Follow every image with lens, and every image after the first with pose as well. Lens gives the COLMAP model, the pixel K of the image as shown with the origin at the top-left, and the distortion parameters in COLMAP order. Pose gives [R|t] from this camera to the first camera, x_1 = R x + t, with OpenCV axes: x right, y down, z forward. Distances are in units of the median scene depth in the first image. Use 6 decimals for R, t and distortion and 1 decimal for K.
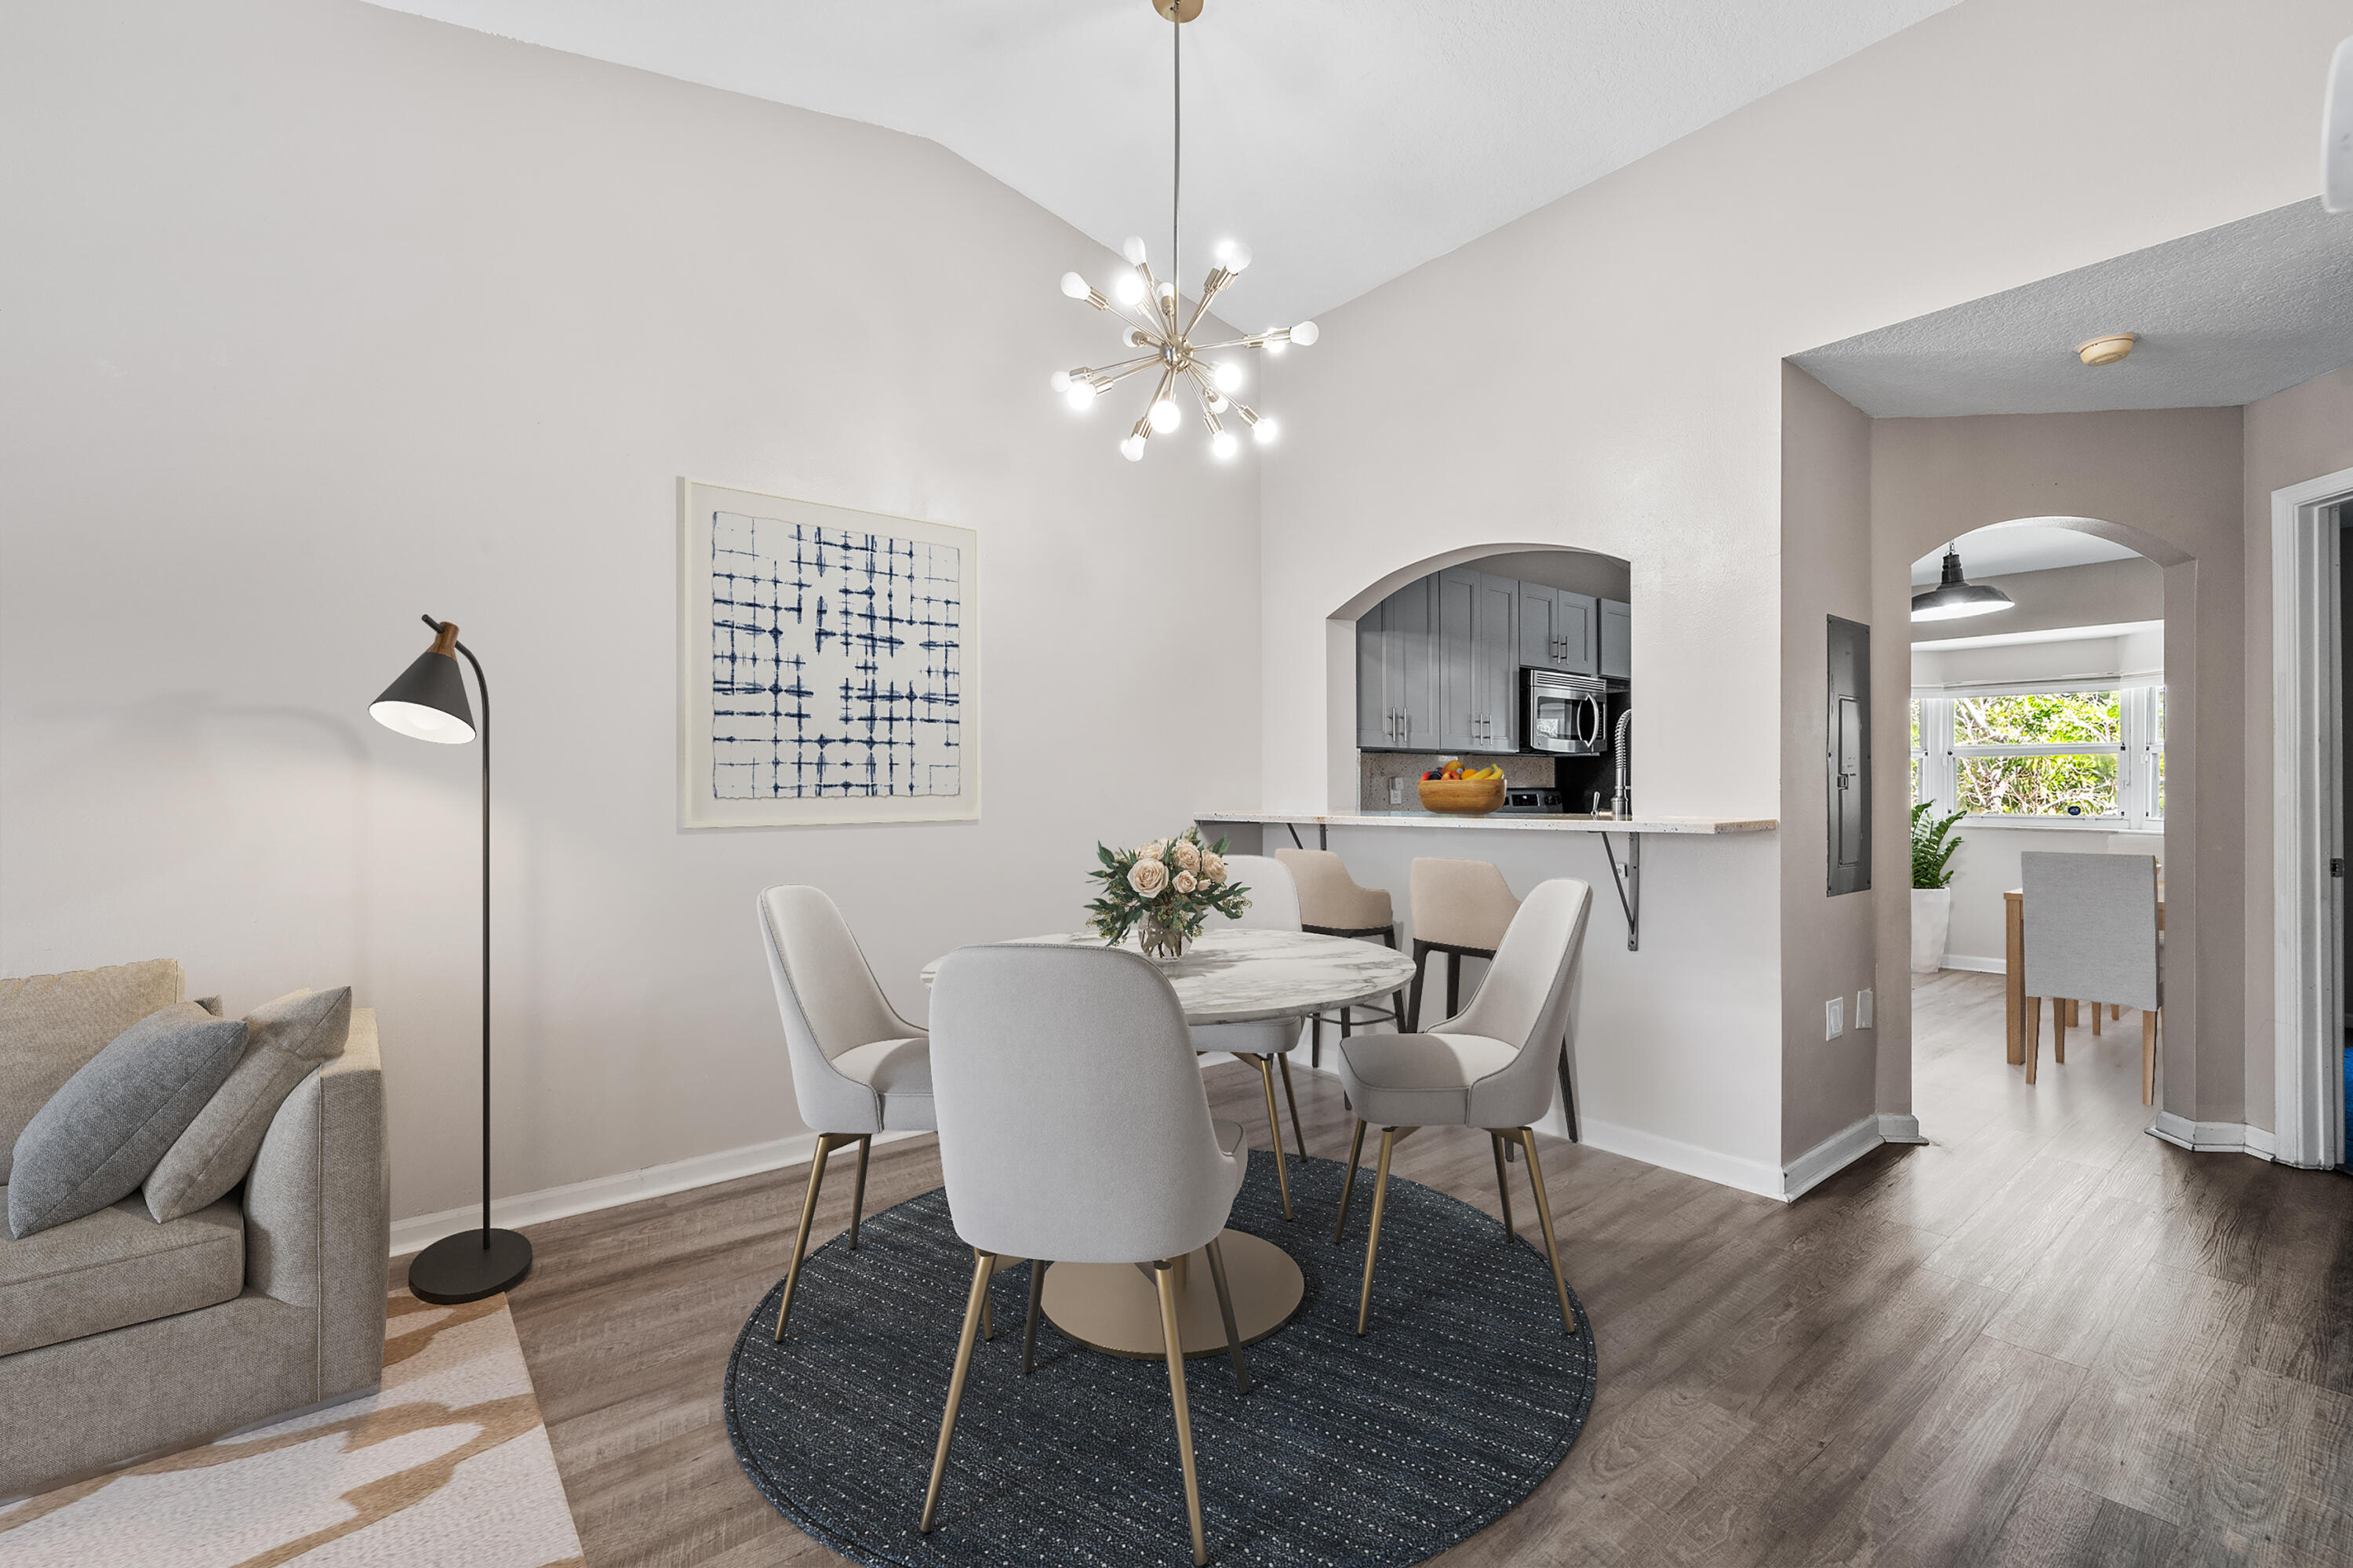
lens RADIAL K [[1010.5, 0, 1176.3], [0, 1010.5, 789.8], [0, 0, 1]] dist [0.000560, -0.000867]
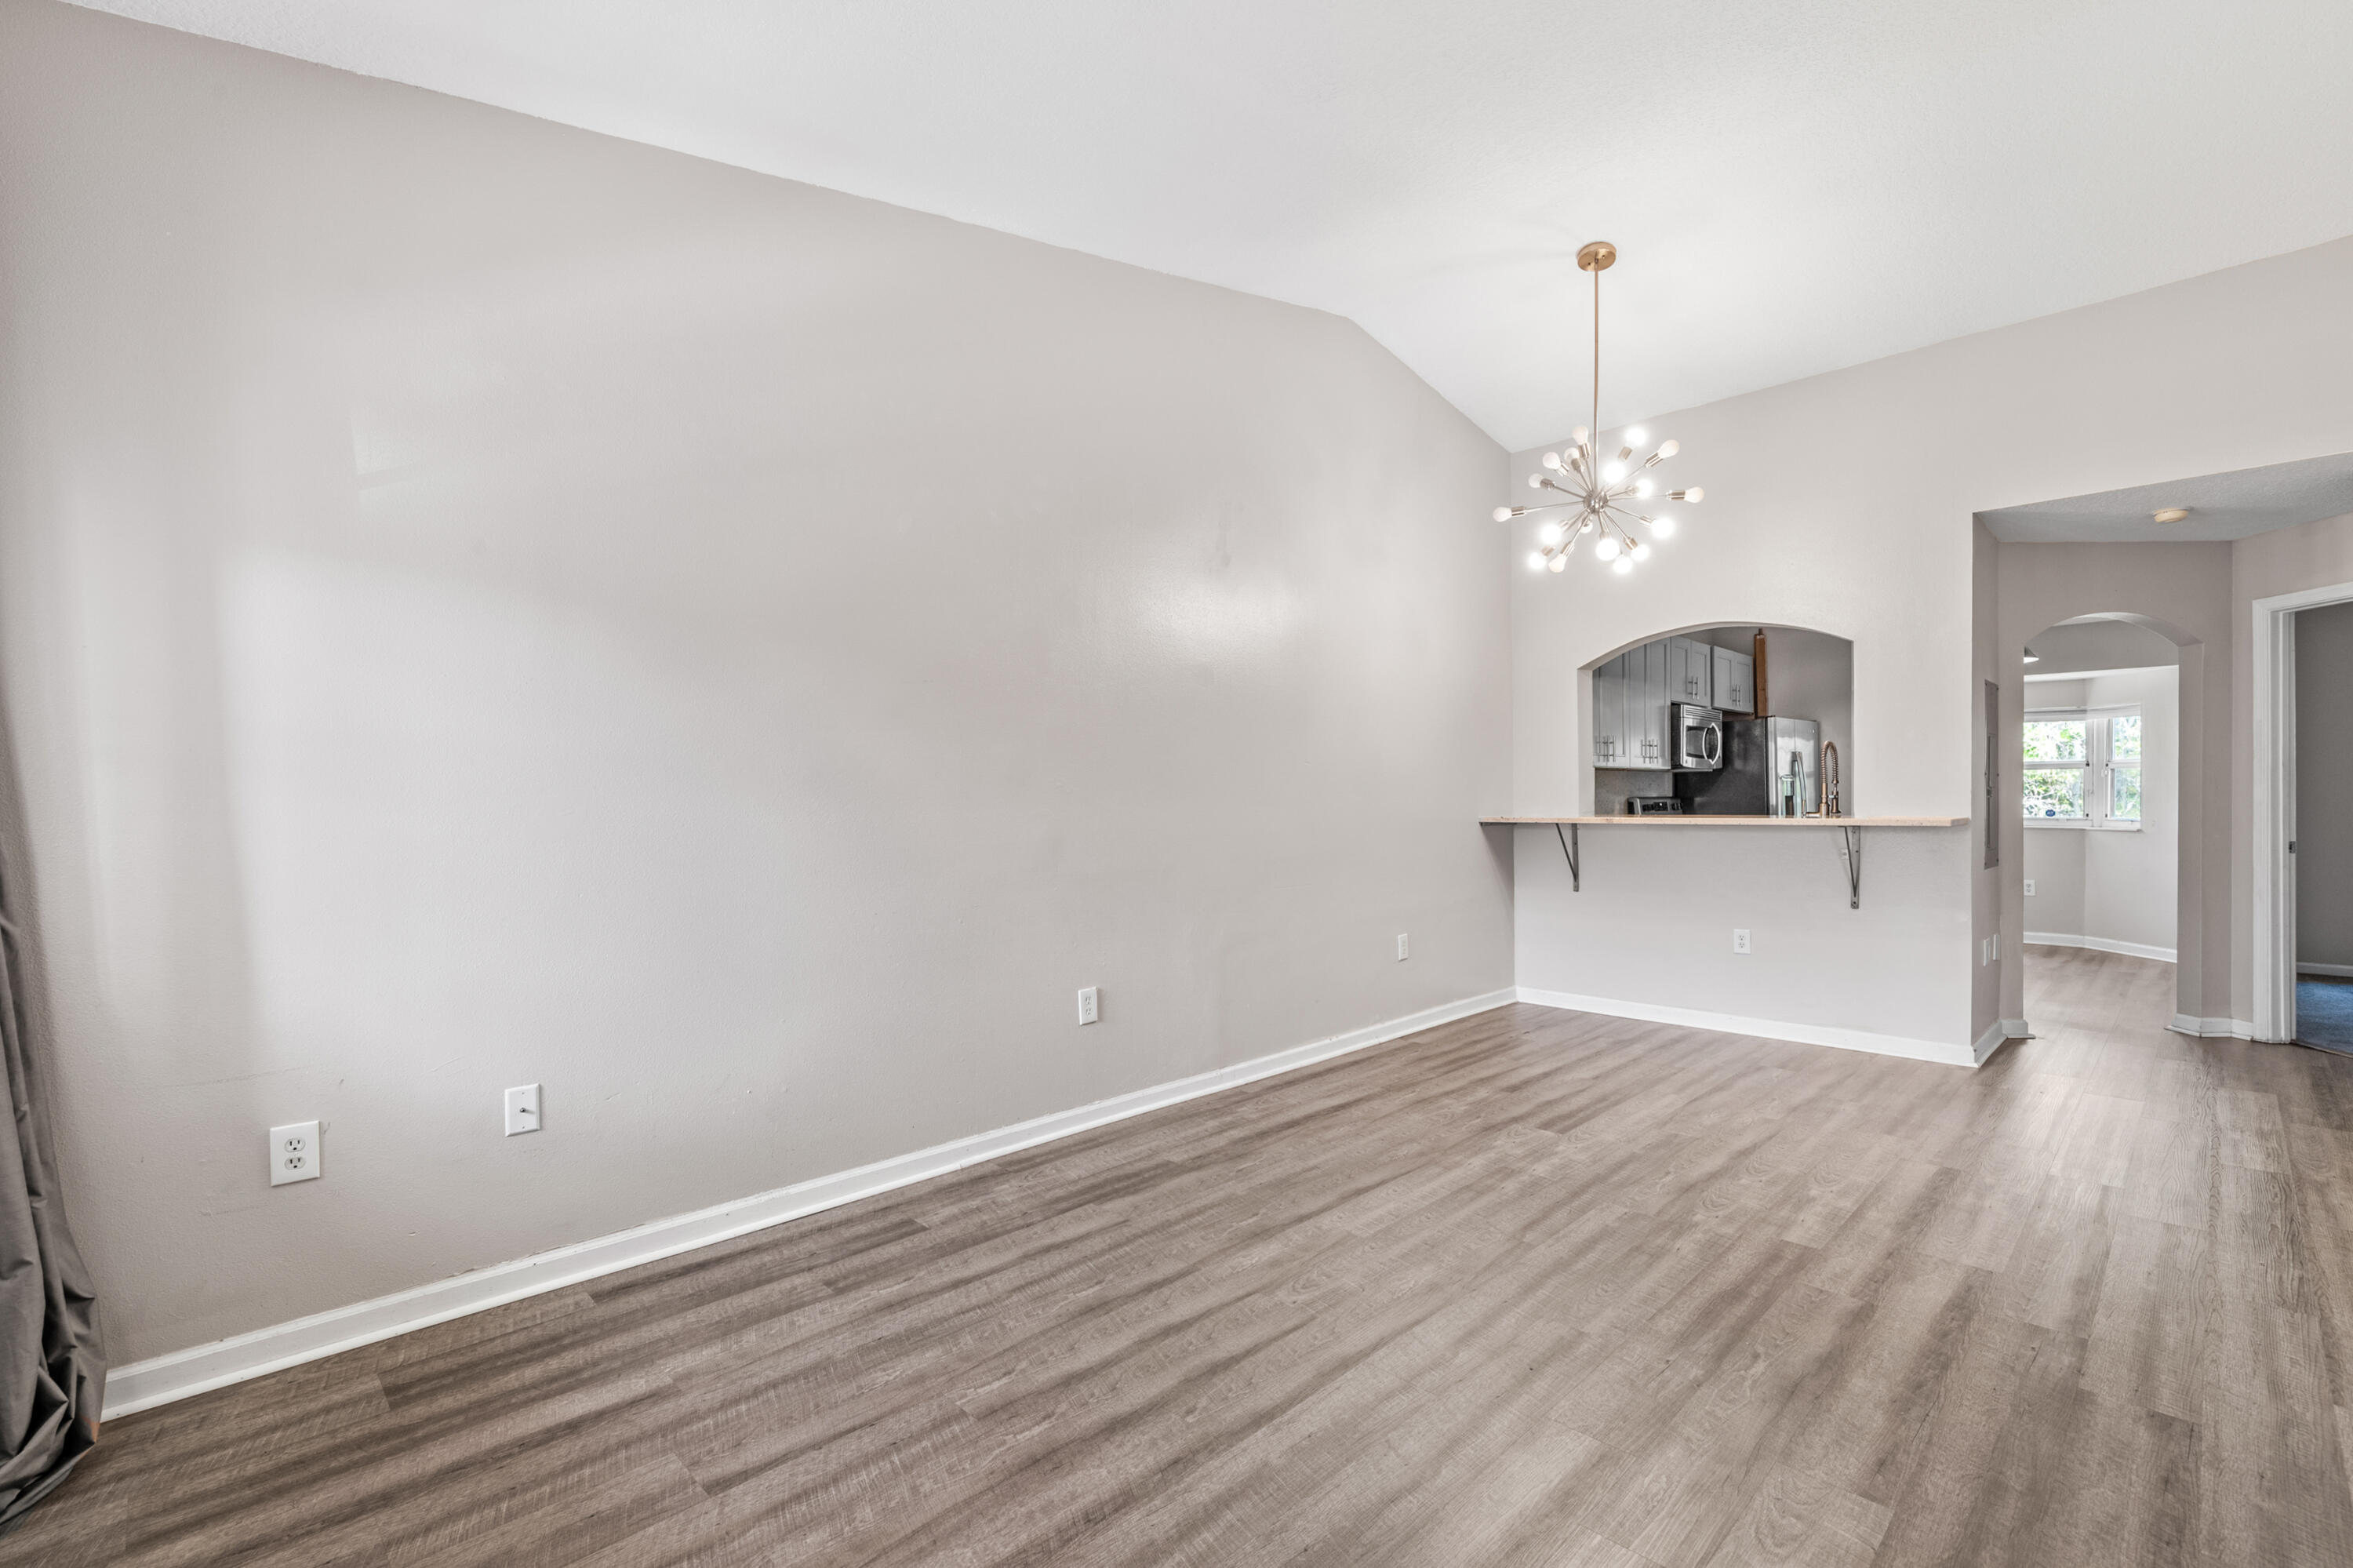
lens RADIAL K [[1030.5, 0, 1166.2], [0, 1030.5, 807.7], [0, 0, 1]] dist [-0.001647, -0.000278]
pose [[0.995868, -0.003806, 0.090730, -0.684040], [0.003094, 0.999963, 0.007977, -0.000842], [-0.090757, -0.007663, 0.995844, -0.394072]]
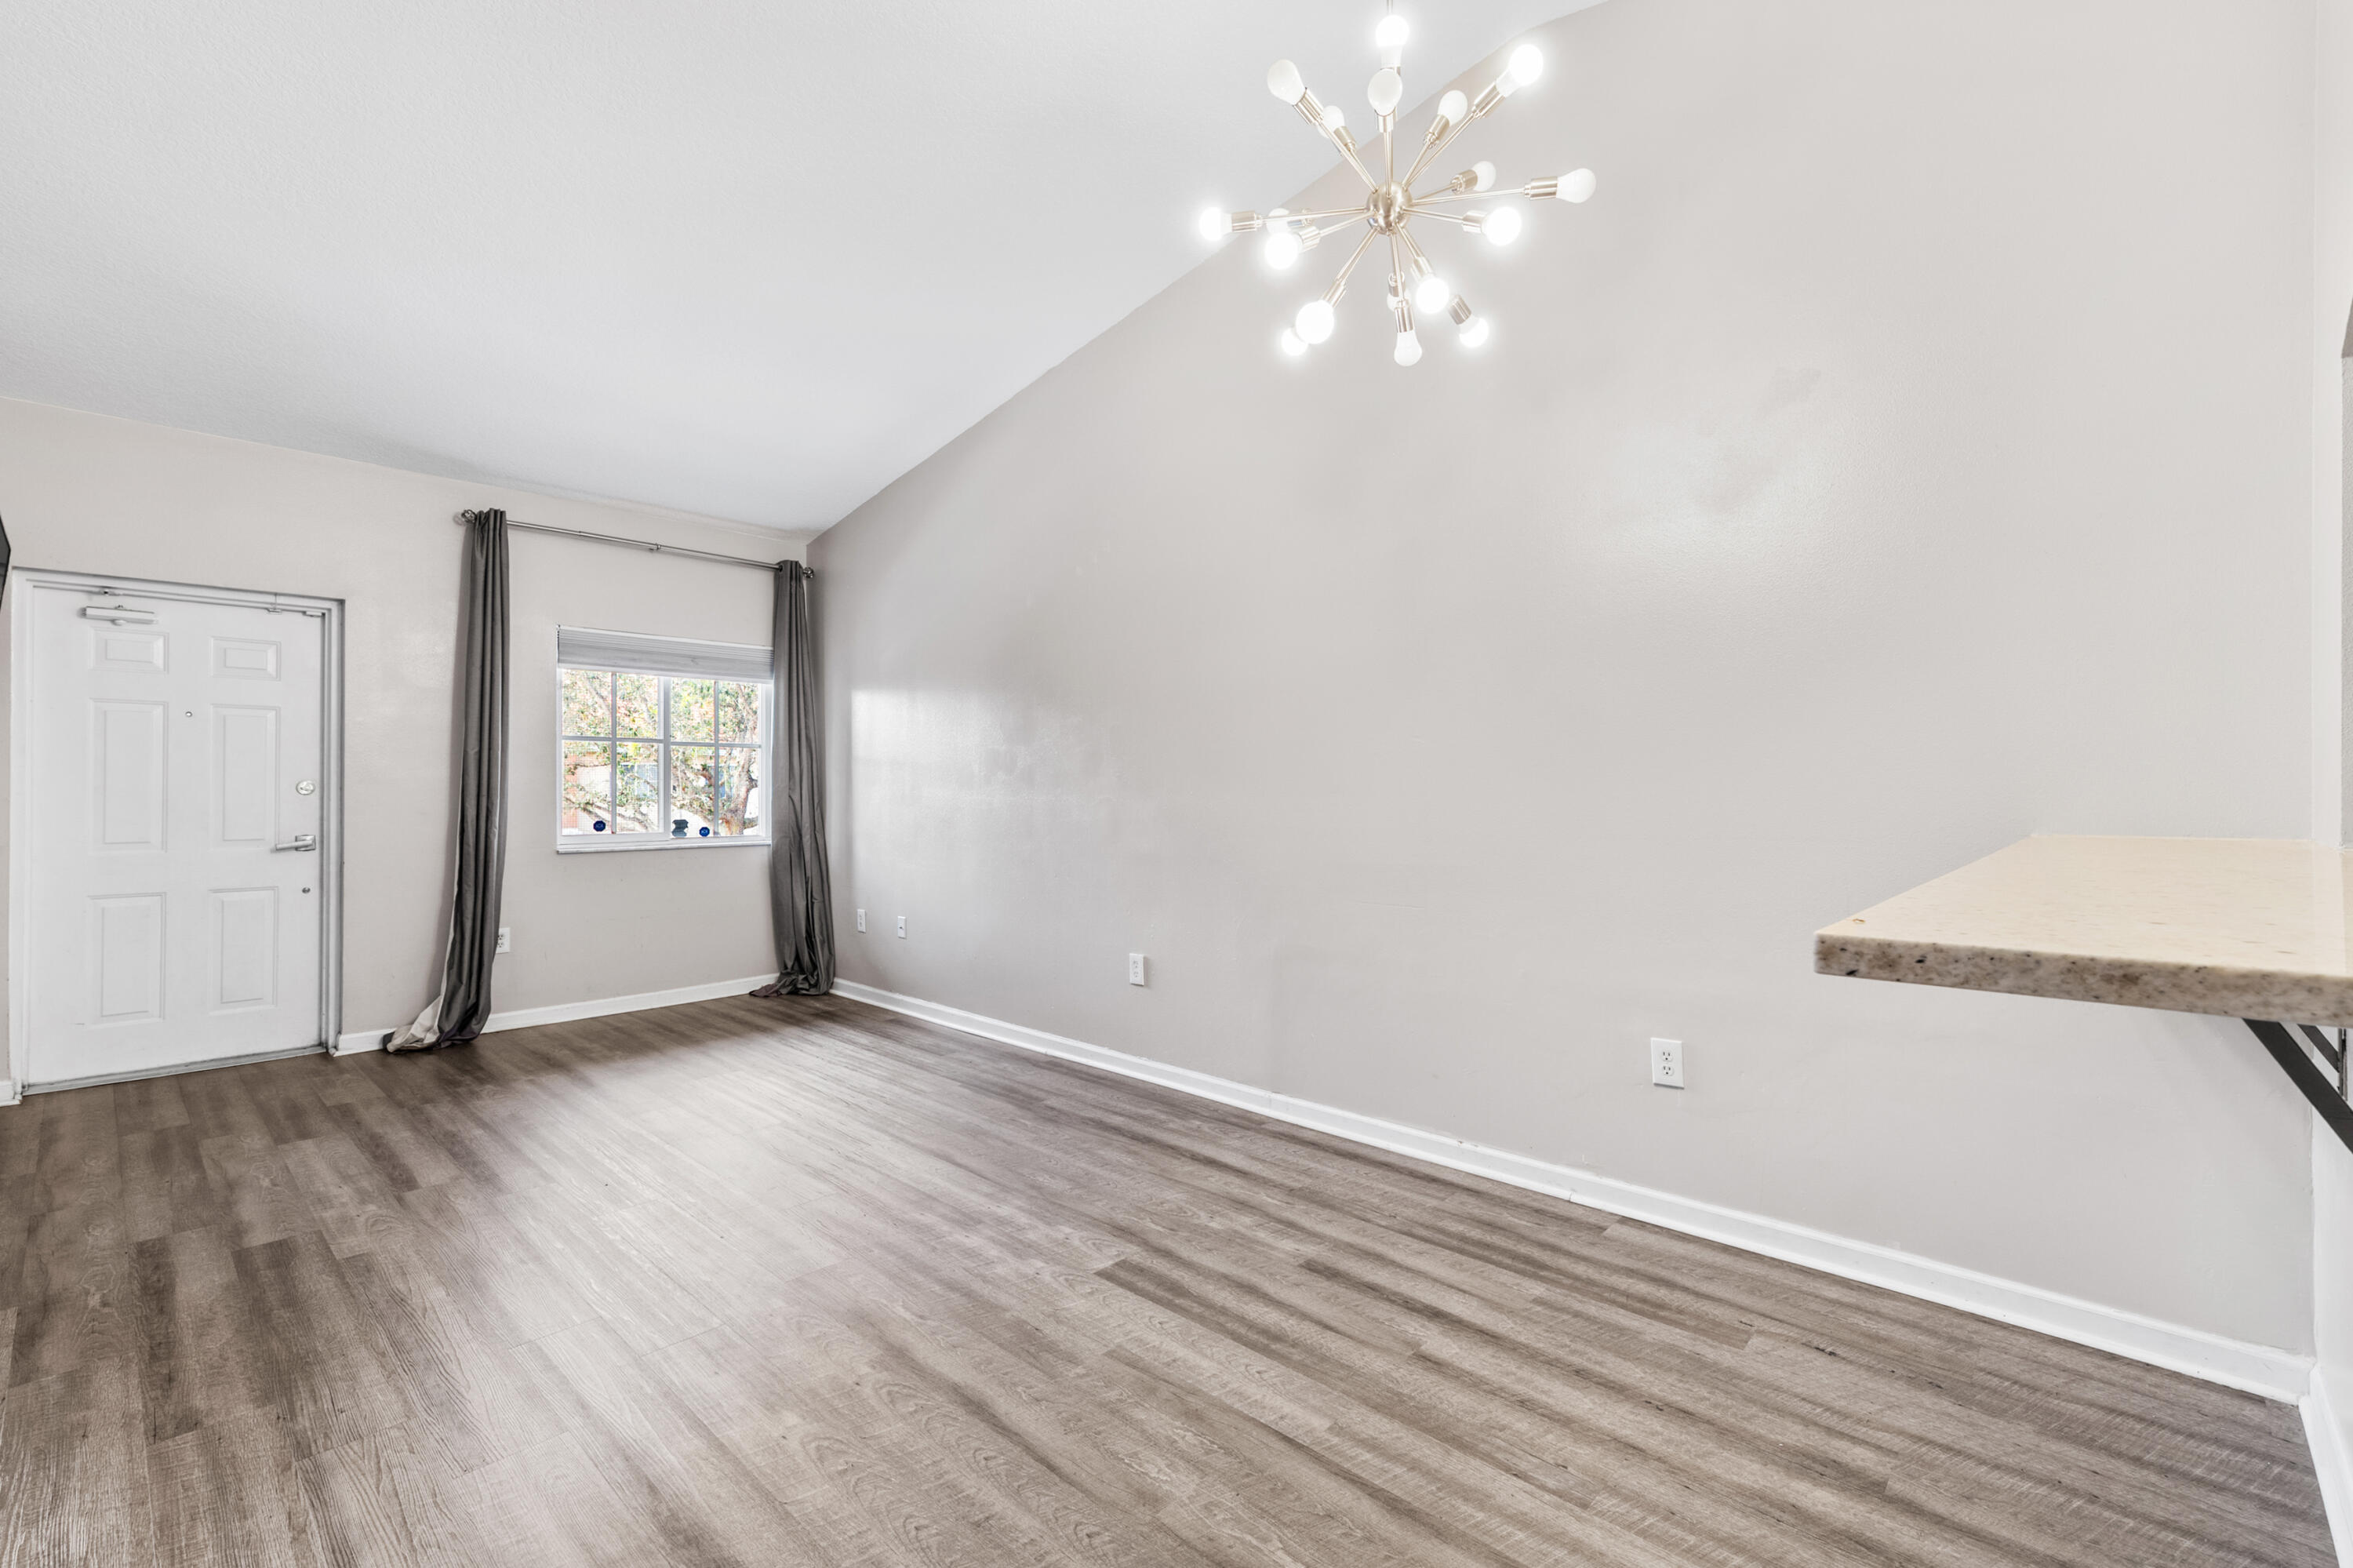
lens RADIAL K [[1018.5, 0, 1176.5], [0, 1018.5, 784.0], [0, 0, 1]] dist [0.011184, -0.000618]
pose [[0.132937, 0.001909, -0.991123, 0.656495], [0.002123, 0.999995, 0.002211, -0.007358], [0.991122, -0.002398, 0.132933, 0.669953]]
